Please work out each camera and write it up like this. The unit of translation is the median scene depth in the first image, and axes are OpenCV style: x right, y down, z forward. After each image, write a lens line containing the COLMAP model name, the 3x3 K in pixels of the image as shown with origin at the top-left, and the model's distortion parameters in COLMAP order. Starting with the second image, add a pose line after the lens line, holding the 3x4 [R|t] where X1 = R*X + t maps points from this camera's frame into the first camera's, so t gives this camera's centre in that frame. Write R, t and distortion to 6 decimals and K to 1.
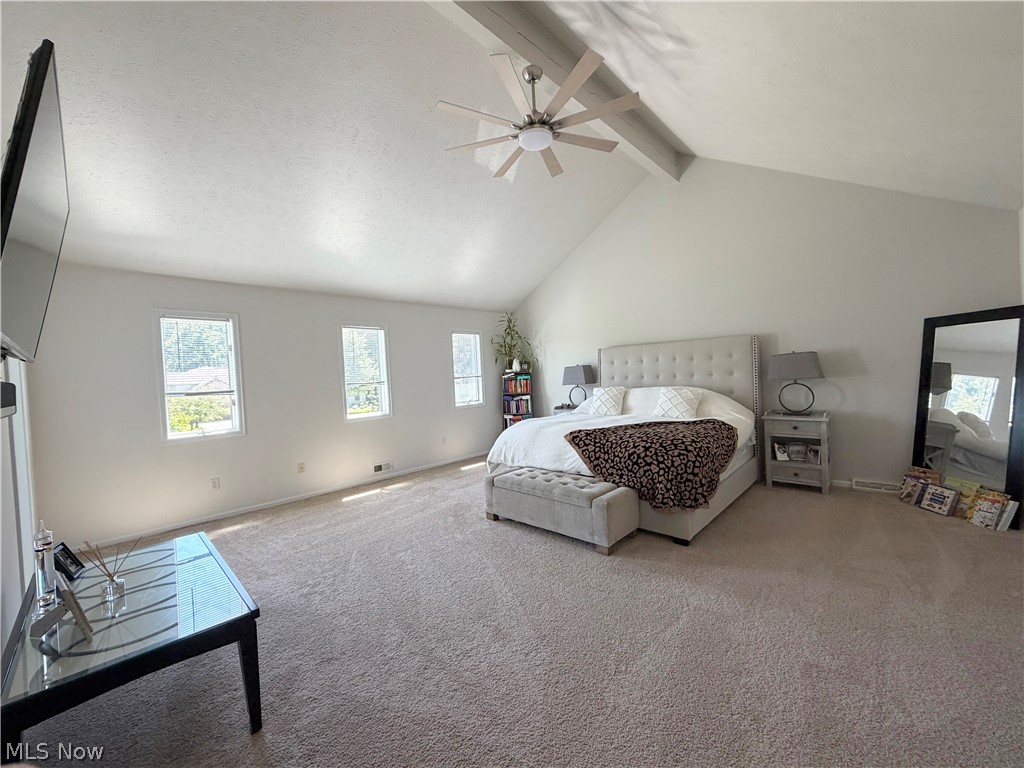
lens RADIAL K [[407.4, 0, 511.2], [0, 407.4, 382.3], [0, 0, 1]] dist [-0.000917, -0.000087]
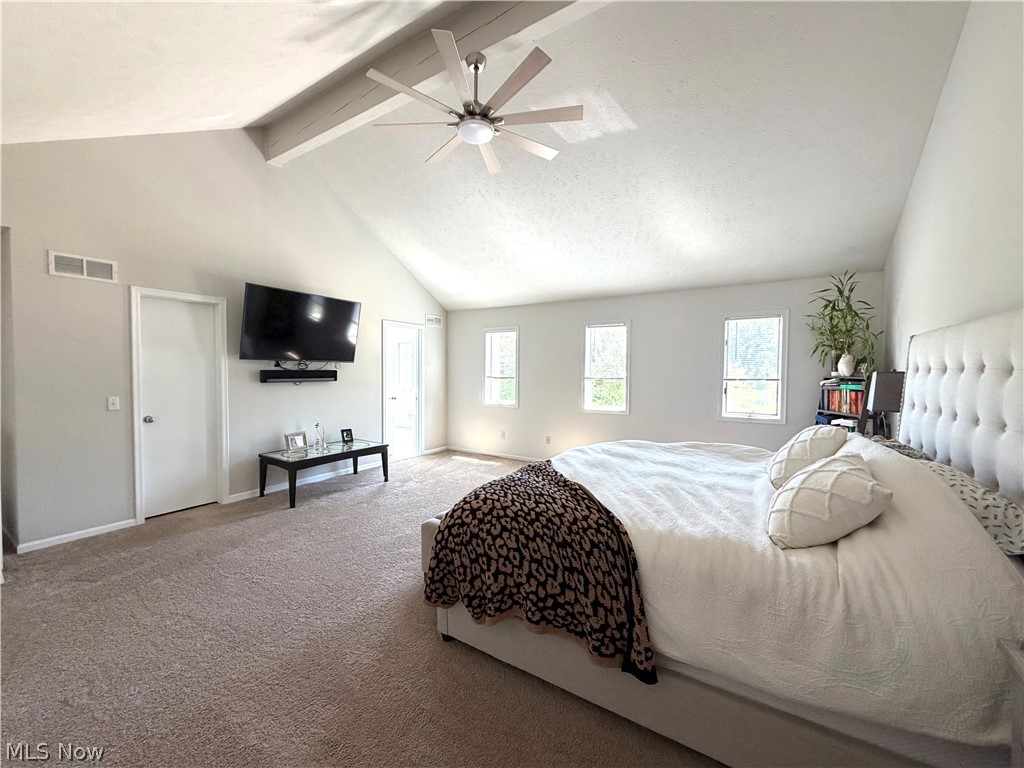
lens RADIAL K [[407.4, 0, 511.2], [0, 407.4, 382.3], [0, 0, 1]] dist [-0.000917, -0.000087]
pose [[0.194881, 0.072823, -0.978120, 0.511463], [-0.039409, 0.997016, 0.066378, -0.039236], [0.980035, 0.025611, 0.197169, 0.445758]]
